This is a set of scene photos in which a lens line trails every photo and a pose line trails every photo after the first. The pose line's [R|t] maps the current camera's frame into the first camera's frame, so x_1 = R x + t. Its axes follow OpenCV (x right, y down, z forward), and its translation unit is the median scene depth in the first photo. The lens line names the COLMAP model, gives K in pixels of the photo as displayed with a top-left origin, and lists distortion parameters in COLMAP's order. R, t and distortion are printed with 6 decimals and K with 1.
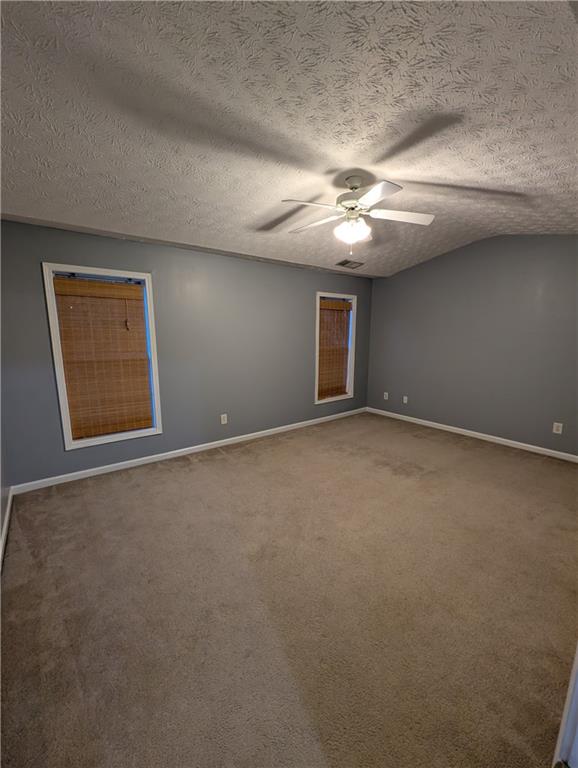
lens RADIAL K [[317.0, 0, 290.8], [0, 317.0, 384.6], [0, 0, 1]] dist [0.000052, -0.000642]
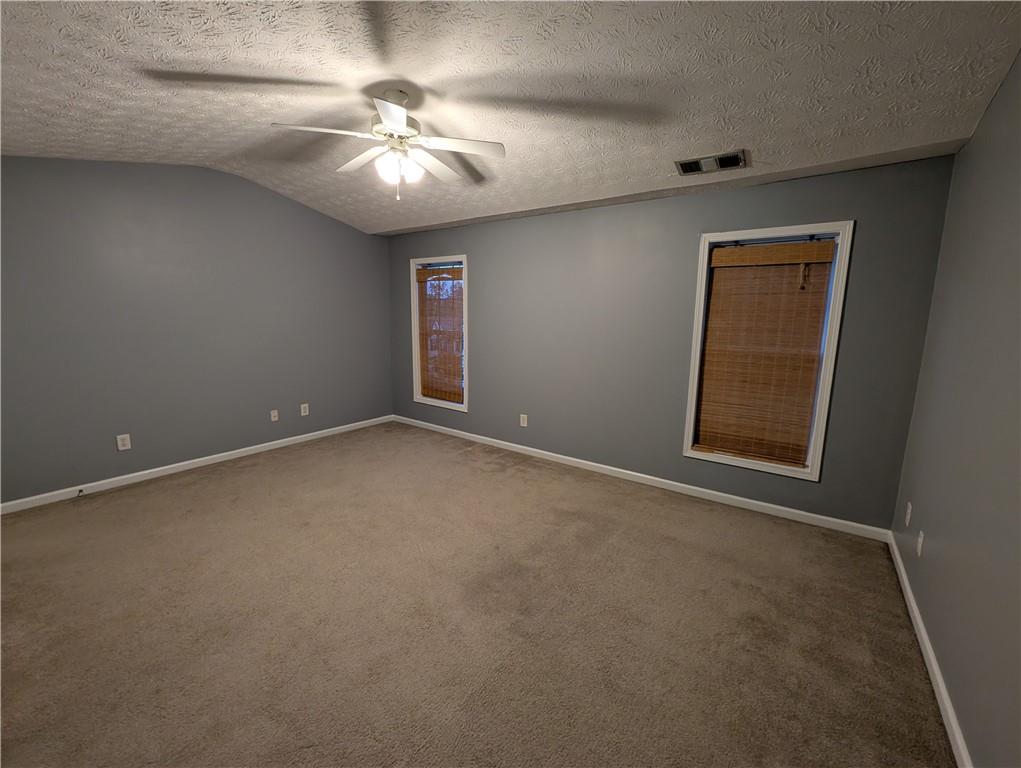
lens RADIAL K [[421.4, 0, 510.5], [0, 421.4, 384.0], [0, 0, 1]] dist [0.000052, -0.000642]
pose [[0.278439, 0.160619, -0.946928, 0.836495], [-0.176150, 0.977734, 0.114048, -0.104726], [0.944162, 0.135046, 0.300533, 0.682800]]
